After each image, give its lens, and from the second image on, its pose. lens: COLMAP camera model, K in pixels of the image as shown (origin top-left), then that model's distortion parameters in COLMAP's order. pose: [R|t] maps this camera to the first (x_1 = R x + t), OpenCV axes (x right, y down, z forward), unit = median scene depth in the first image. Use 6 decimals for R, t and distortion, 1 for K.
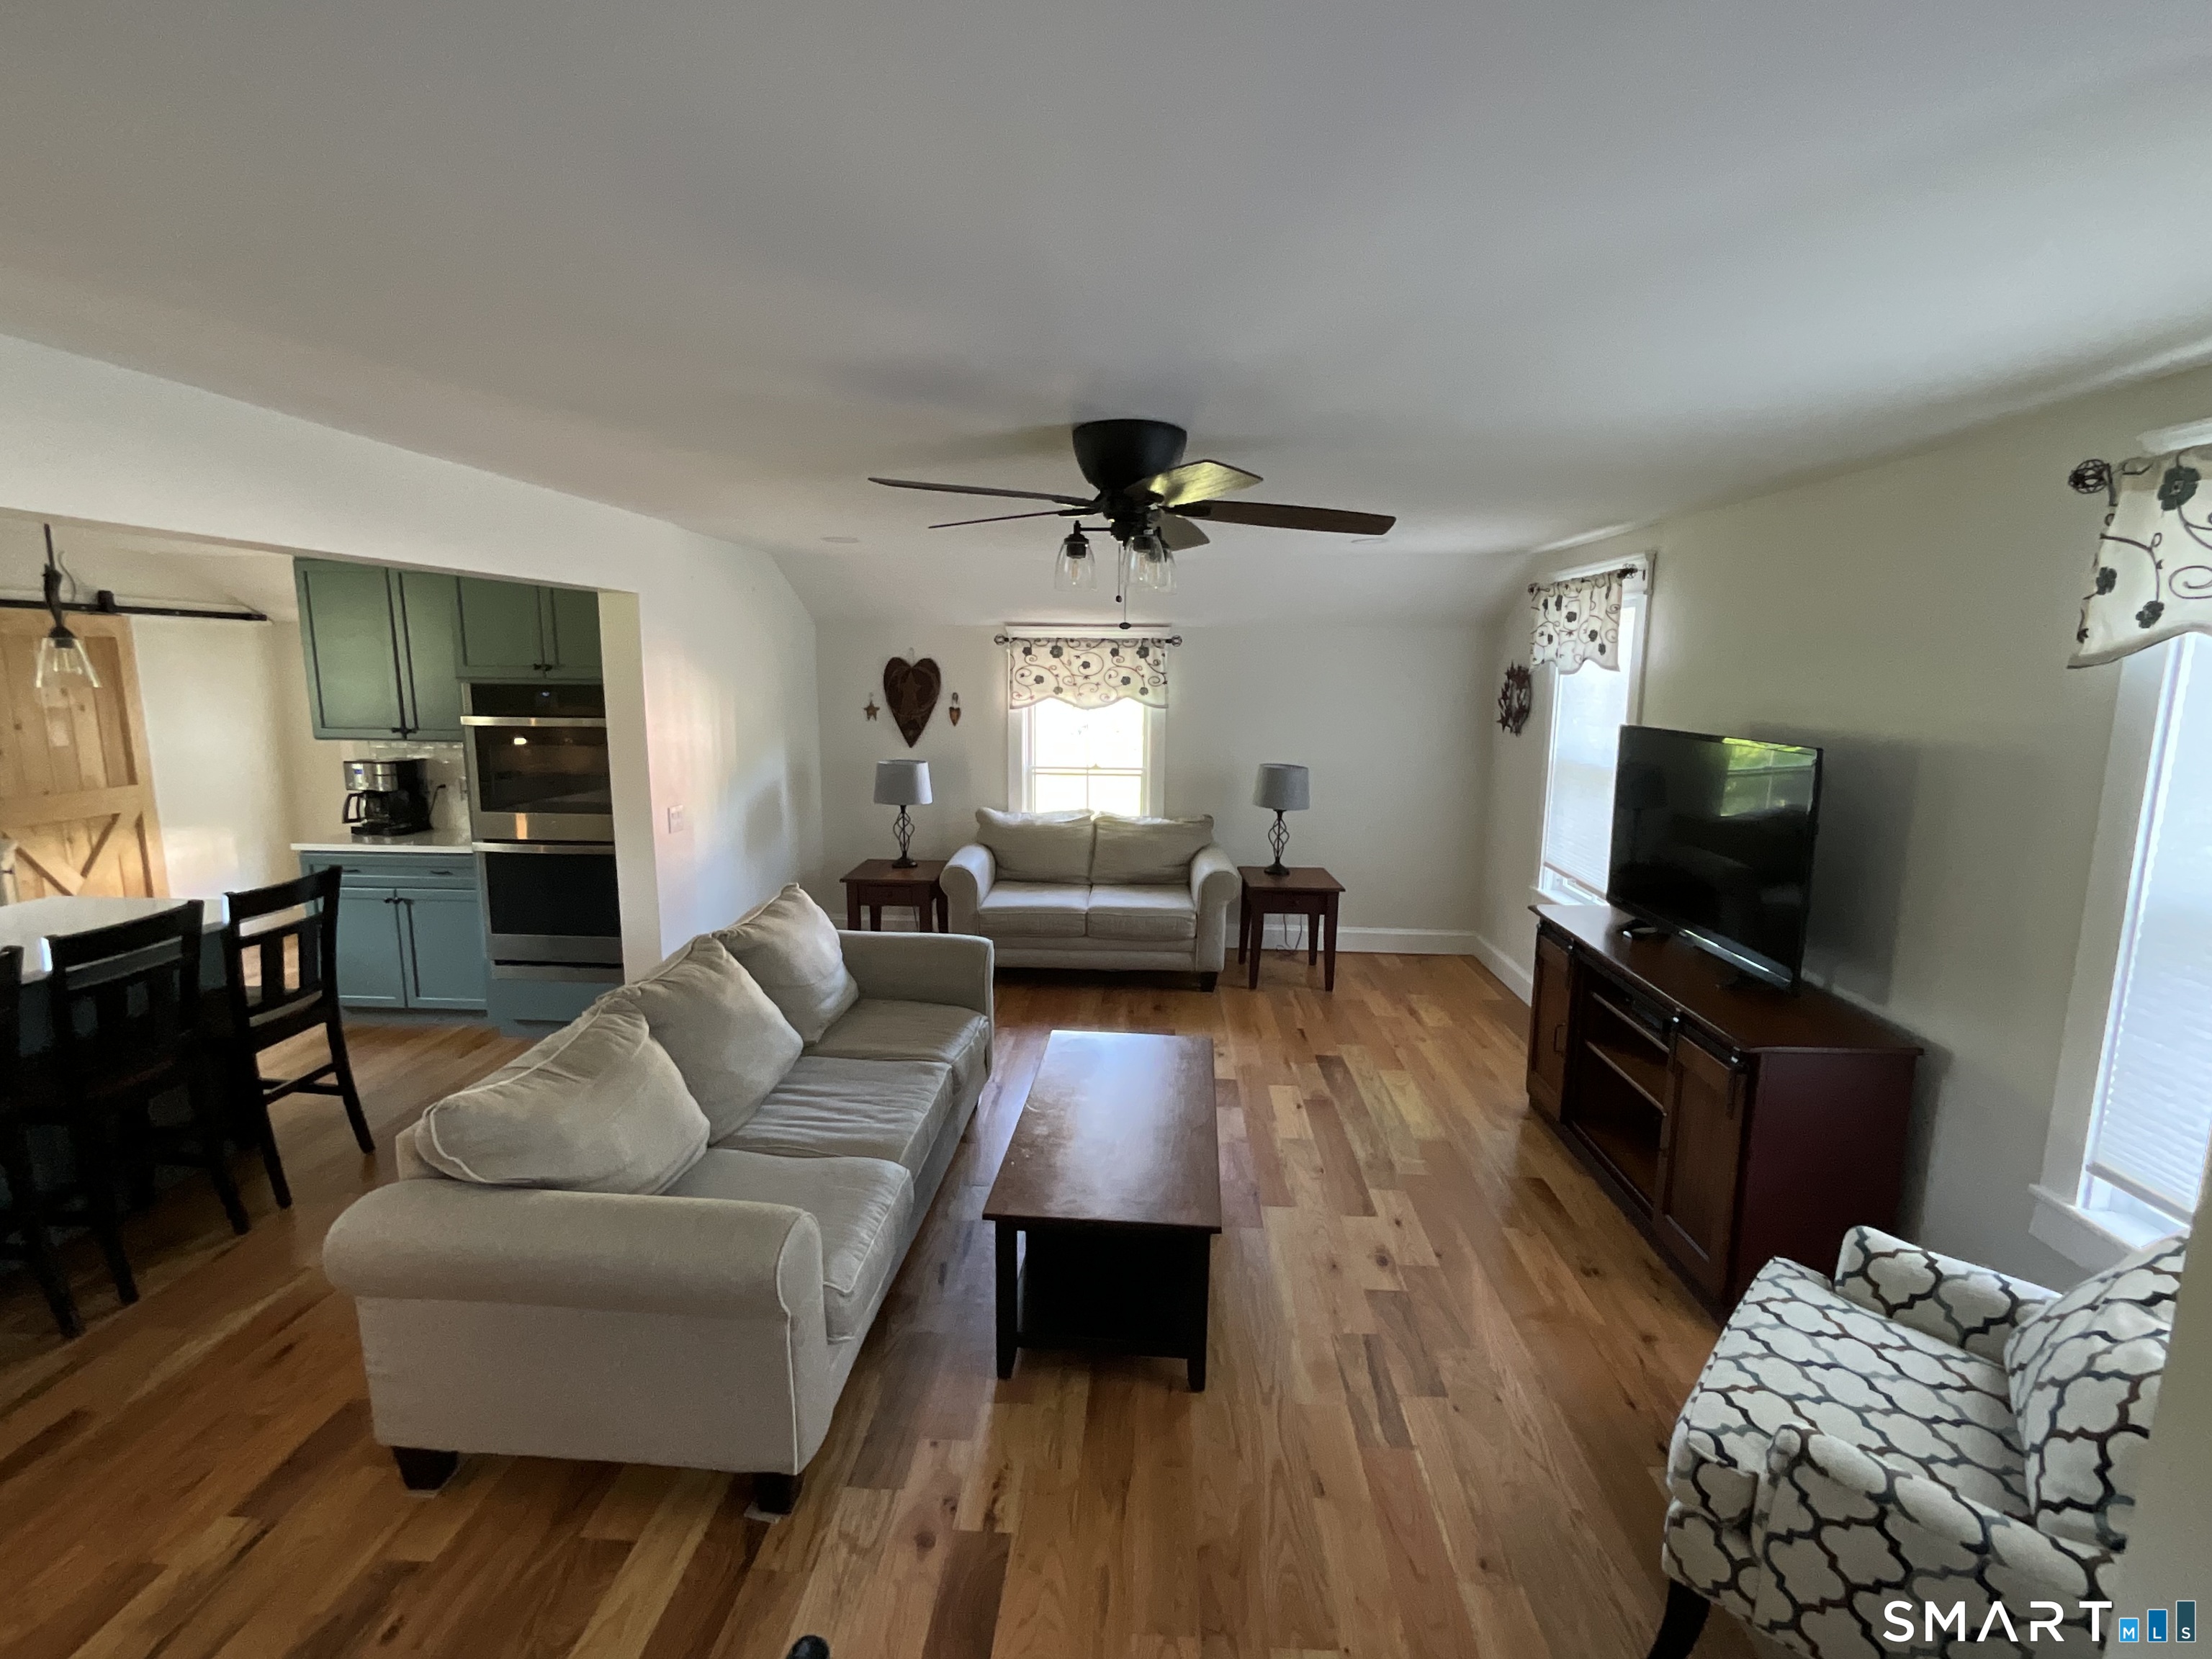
lens RADIAL K [[988.8, 0, 1114.4], [0, 988.8, 837.7], [0, 0, 1]] dist [0.000033, 0.000425]
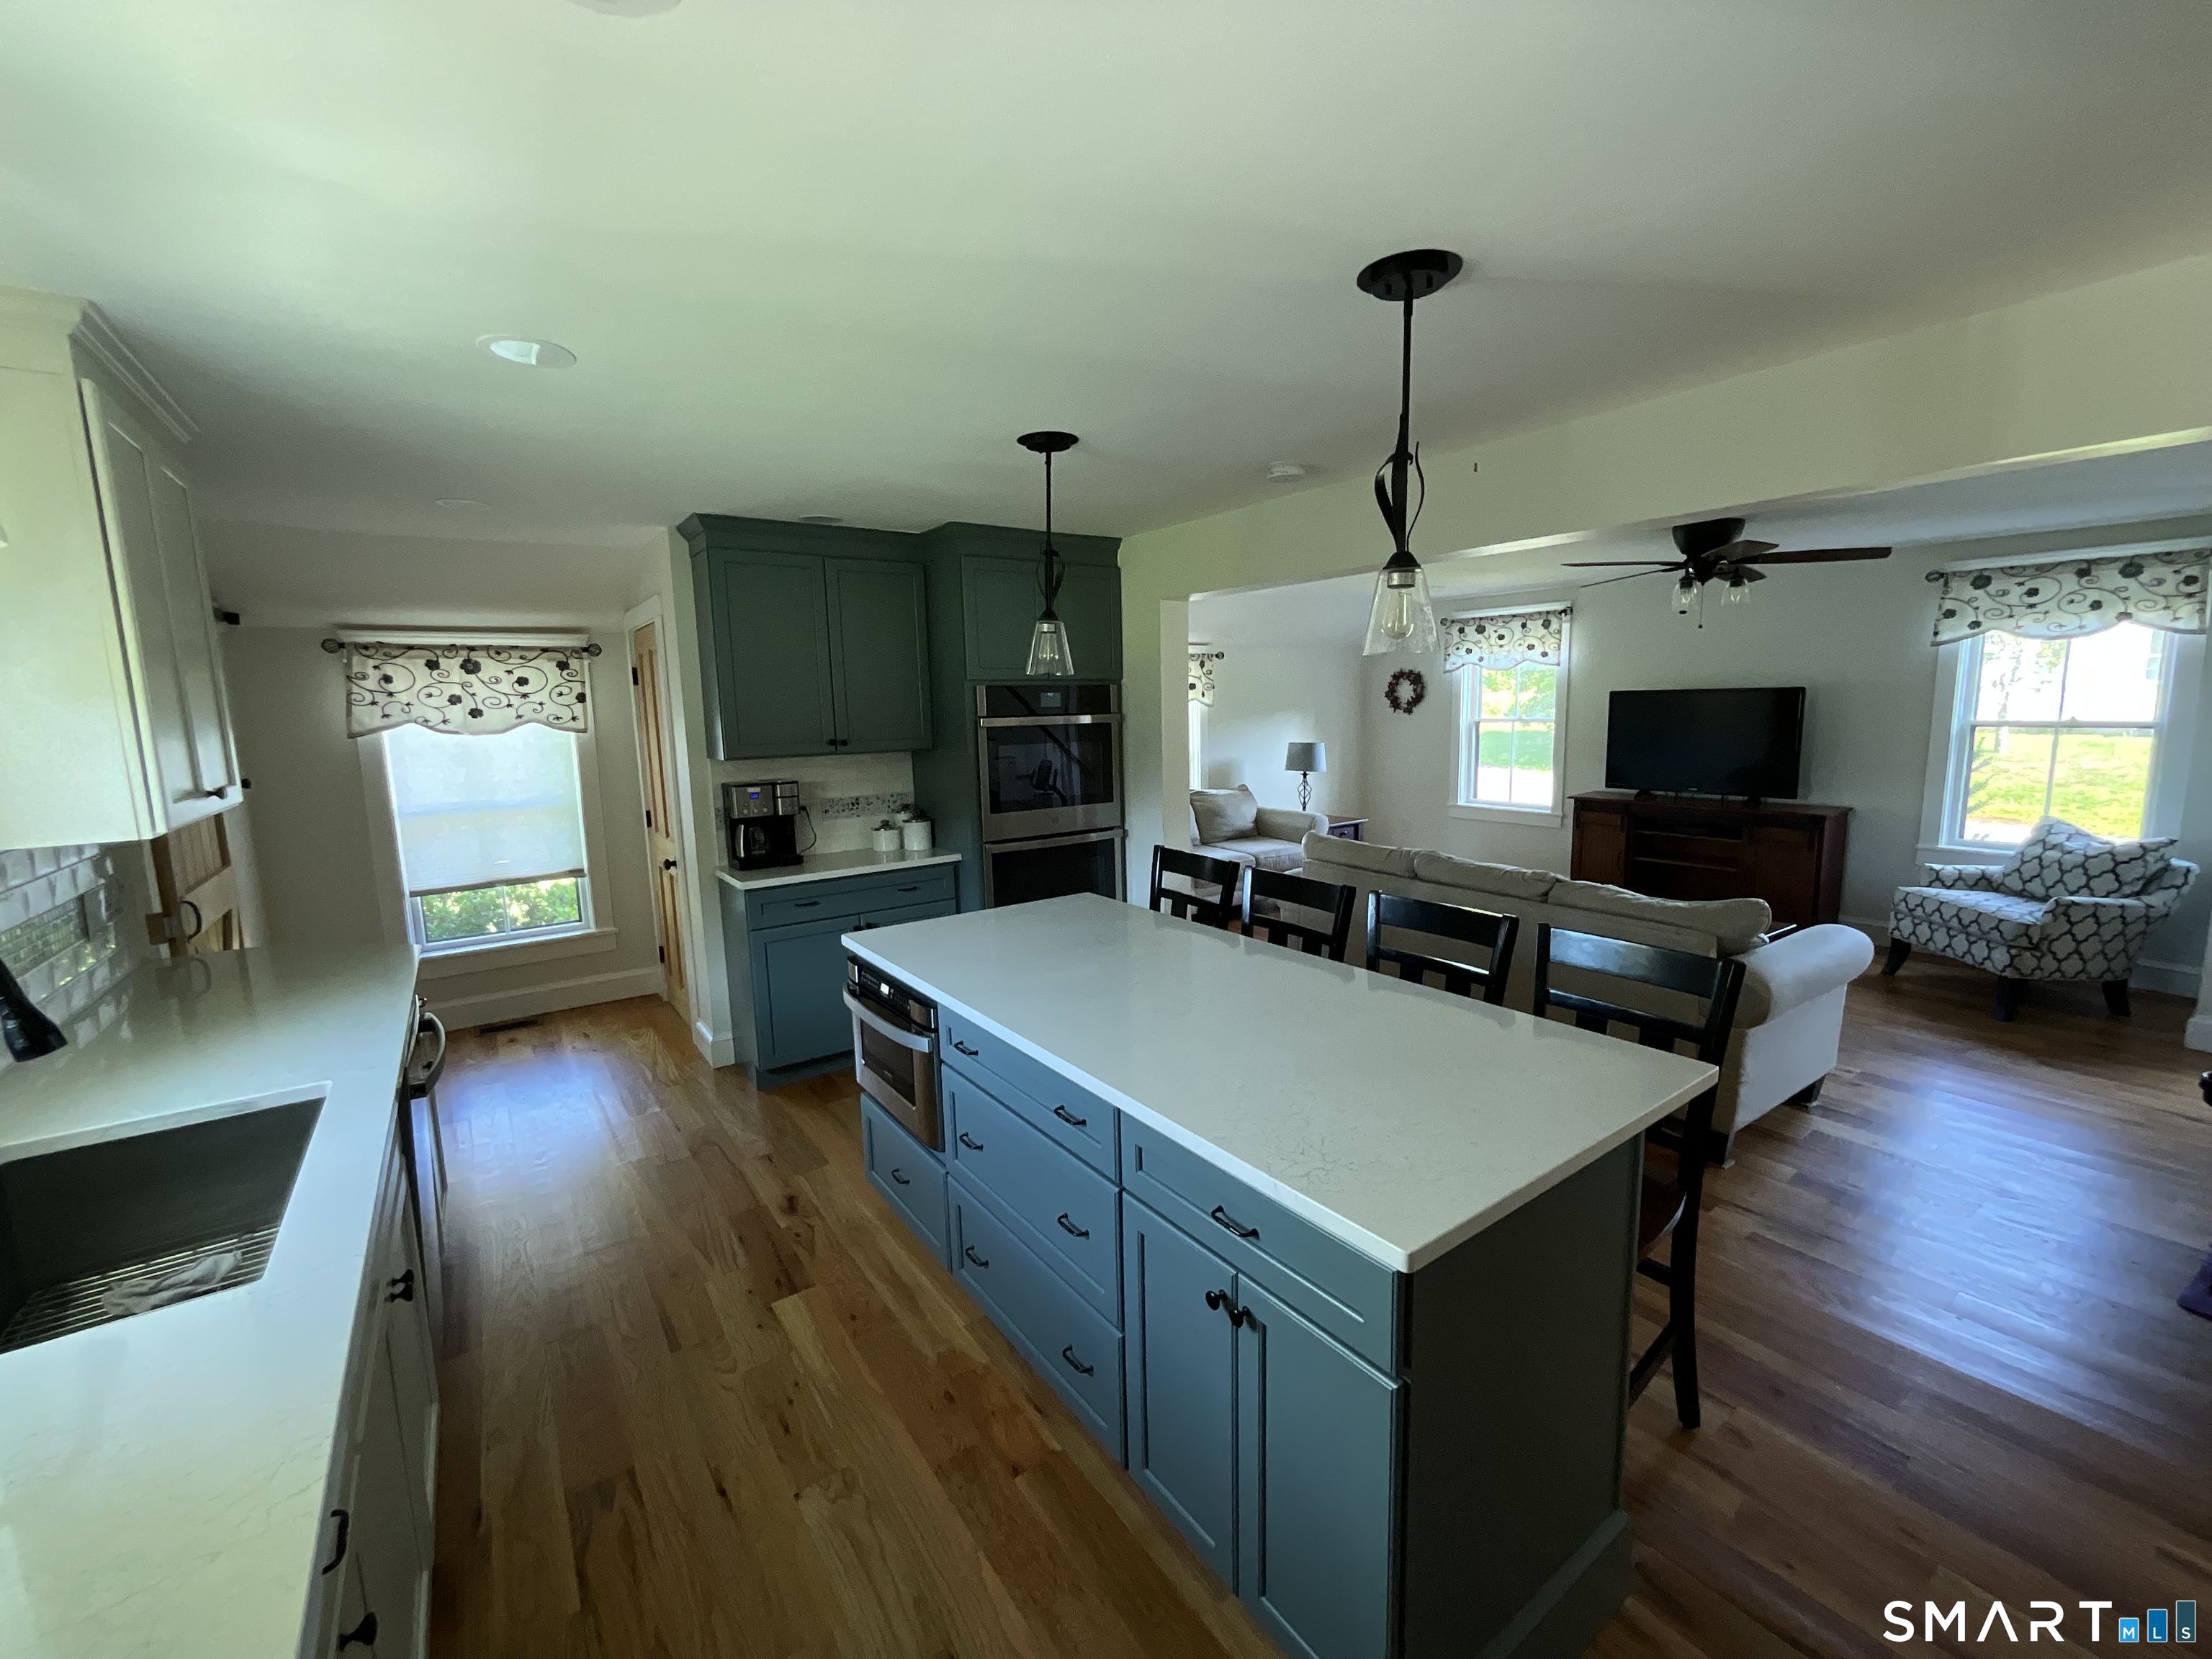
lens RADIAL K [[899.0, 0, 1105.9], [0, 899.0, 830.3], [0, 0, 1]] dist [0.003108, -0.000952]
pose [[0.783661, -0.116722, 0.610125, -0.923409], [0.136858, 0.990496, 0.013706, -0.005475], [-0.605926, 0.072760, 0.792187, 0.174949]]
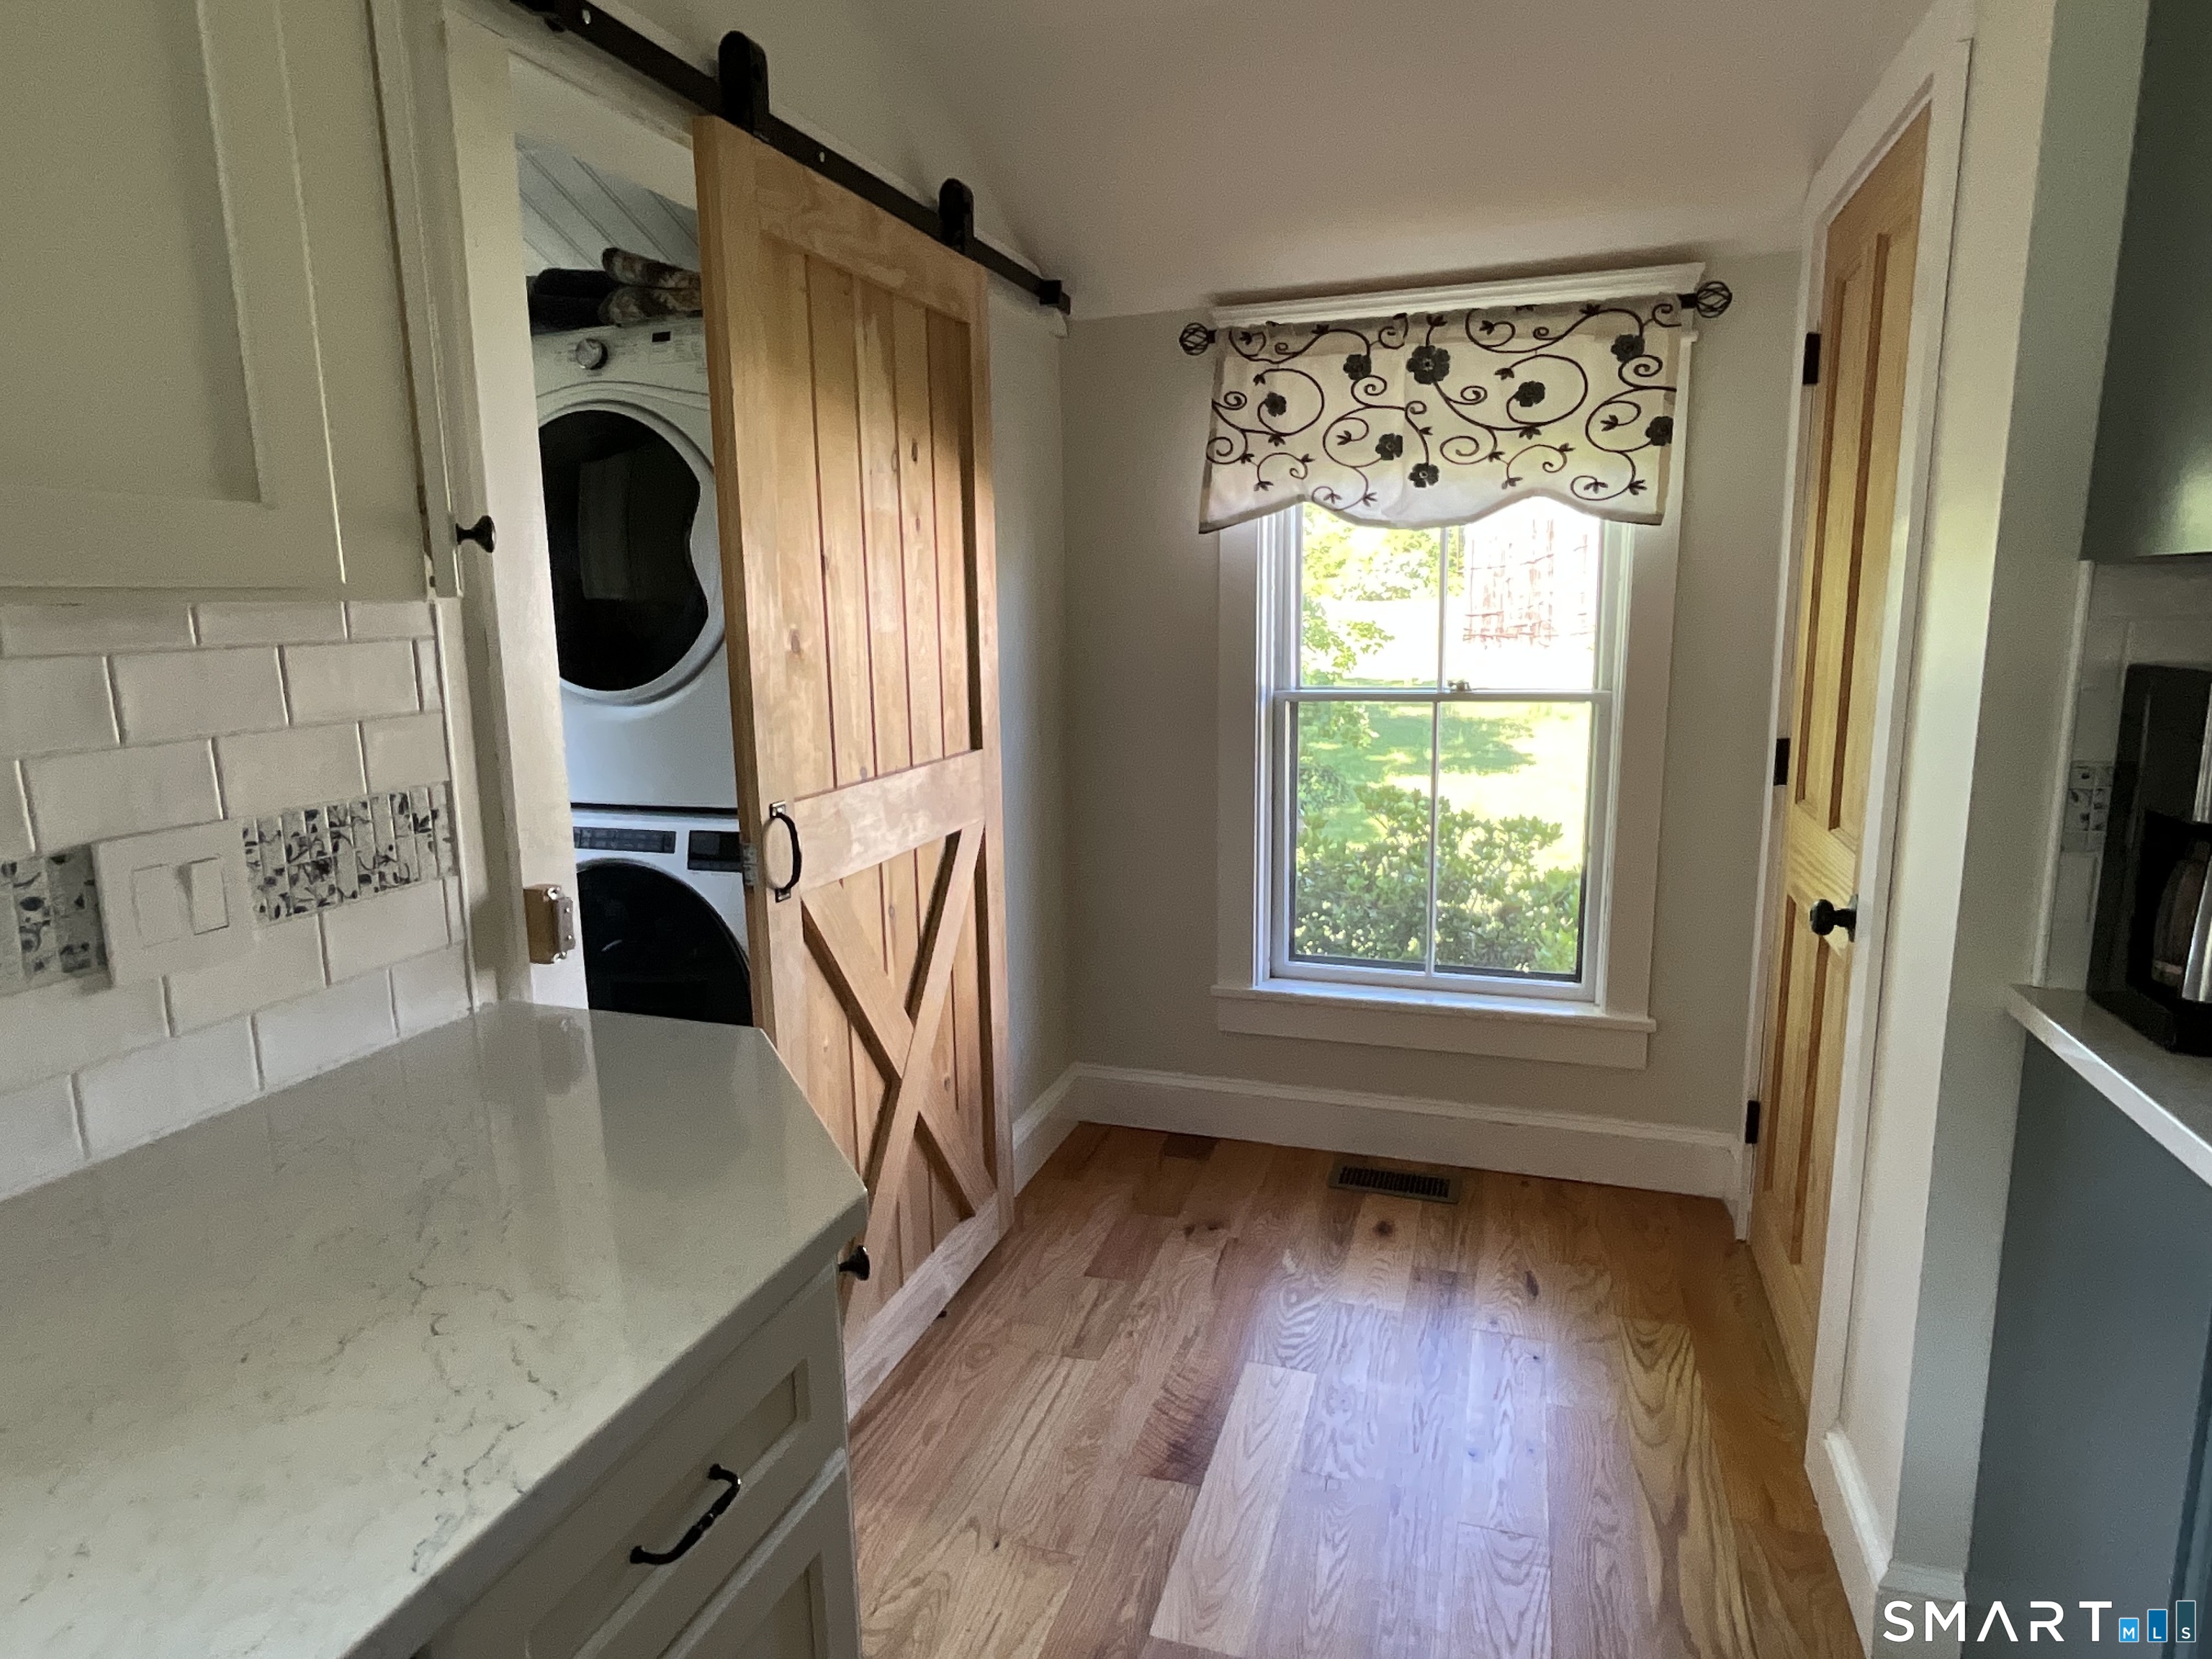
lens RADIAL K [[1273.8, 0, 1101.6], [0, 1273.8, 828.3], [0, 0, 1]] dist [-0.001998, -0.002840]
pose [[0.961709, 0.022088, -0.273181, -0.841748], [-0.019709, 0.999740, 0.011452, -0.043030], [0.273363, -0.005630, 0.961894, 0.651181]]
